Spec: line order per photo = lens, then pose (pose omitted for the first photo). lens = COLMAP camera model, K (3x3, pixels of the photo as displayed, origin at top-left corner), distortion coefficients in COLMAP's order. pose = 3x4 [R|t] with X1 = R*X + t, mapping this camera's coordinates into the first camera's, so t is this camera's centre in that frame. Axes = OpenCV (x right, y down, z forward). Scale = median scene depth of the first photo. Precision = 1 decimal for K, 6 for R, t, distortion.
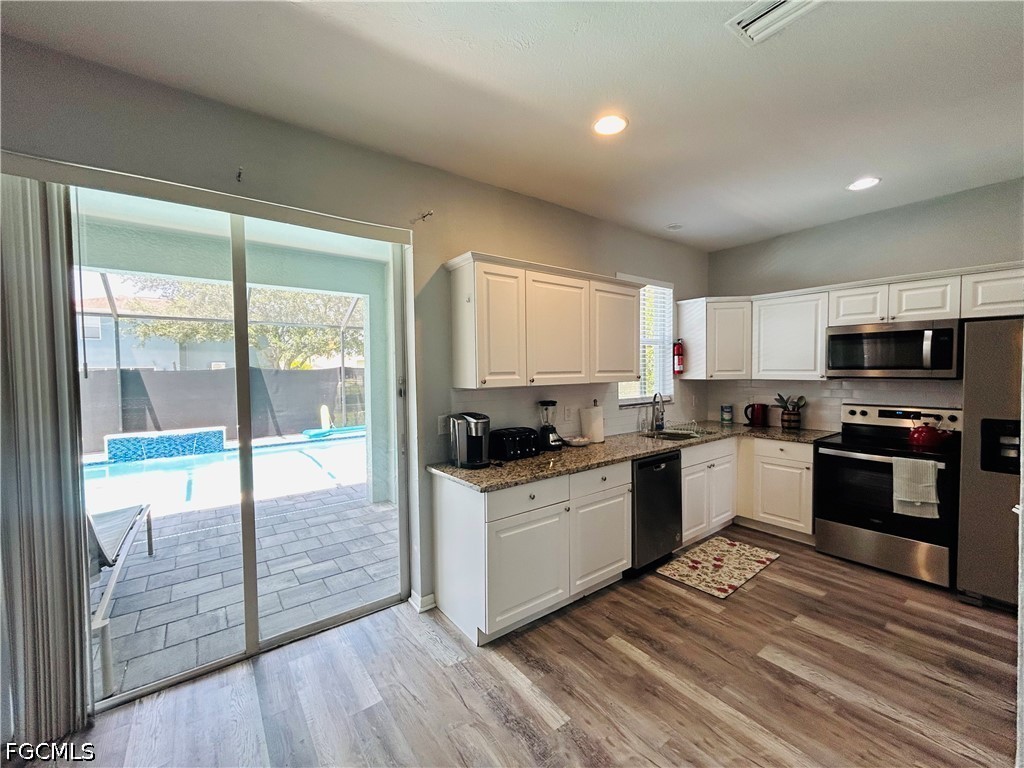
lens RADIAL K [[414.1, 0, 510.4], [0, 414.1, 383.6], [0, 0, 1]] dist [-0.000660, 0.001715]
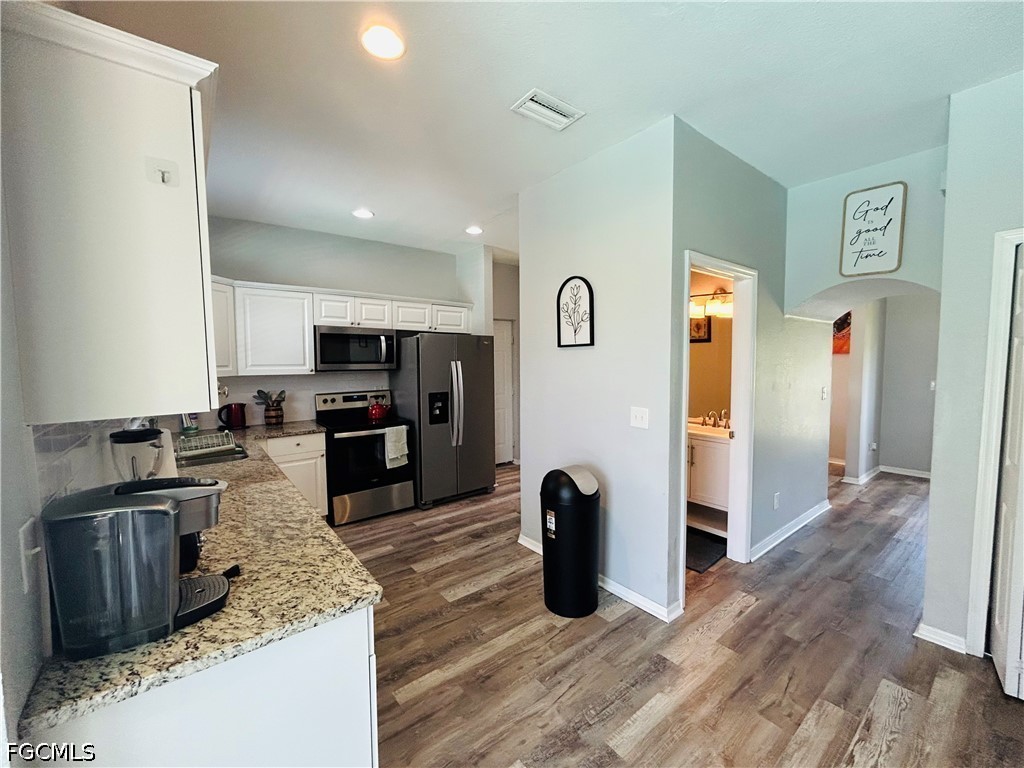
lens RADIAL K [[414.1, 0, 509.9], [0, 414.1, 384.0], [0, 0, 1]] dist [-0.000660, 0.001715]
pose [[-0.020258, -0.051345, 0.998476, -0.441018], [0.042372, 0.997739, 0.052166, -0.021152], [-0.998897, 0.043364, -0.018036, 0.637939]]
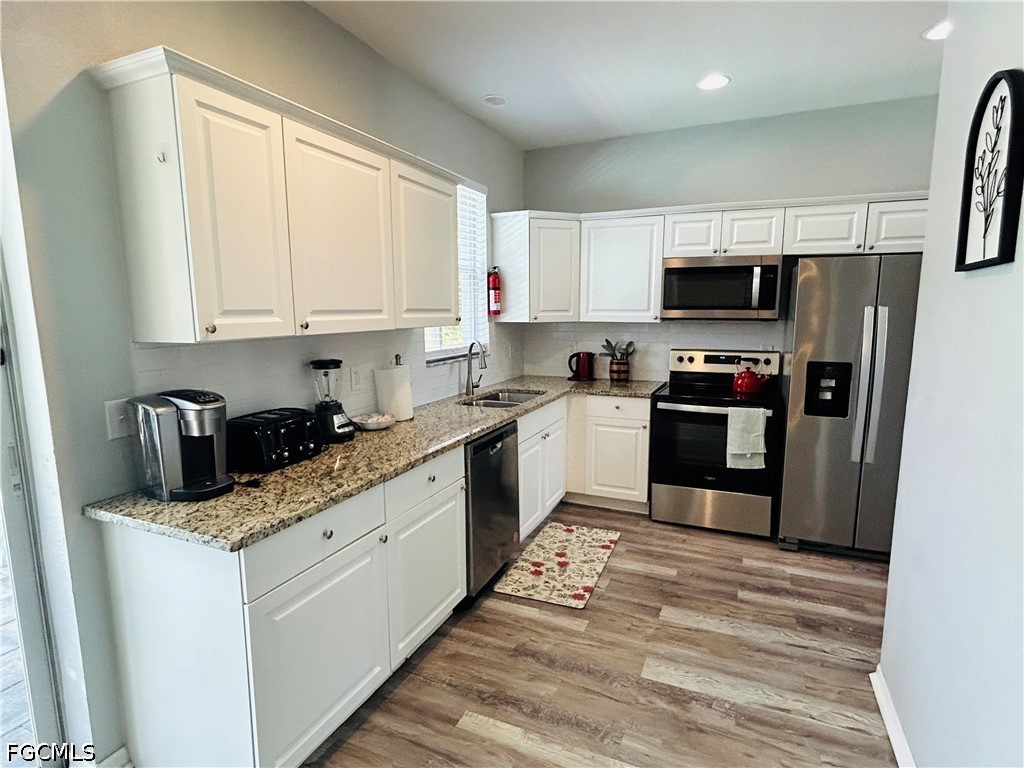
lens RADIAL K [[541.4, 0, 508.6], [0, 541.4, 384.9], [0, 0, 1]] dist [-0.002312, -0.000237]
pose [[0.875478, -0.061354, 0.479347, -0.060412], [0.011538, 0.994279, 0.106190, -0.002419], [-0.483120, -0.087436, 0.871178, 0.217873]]
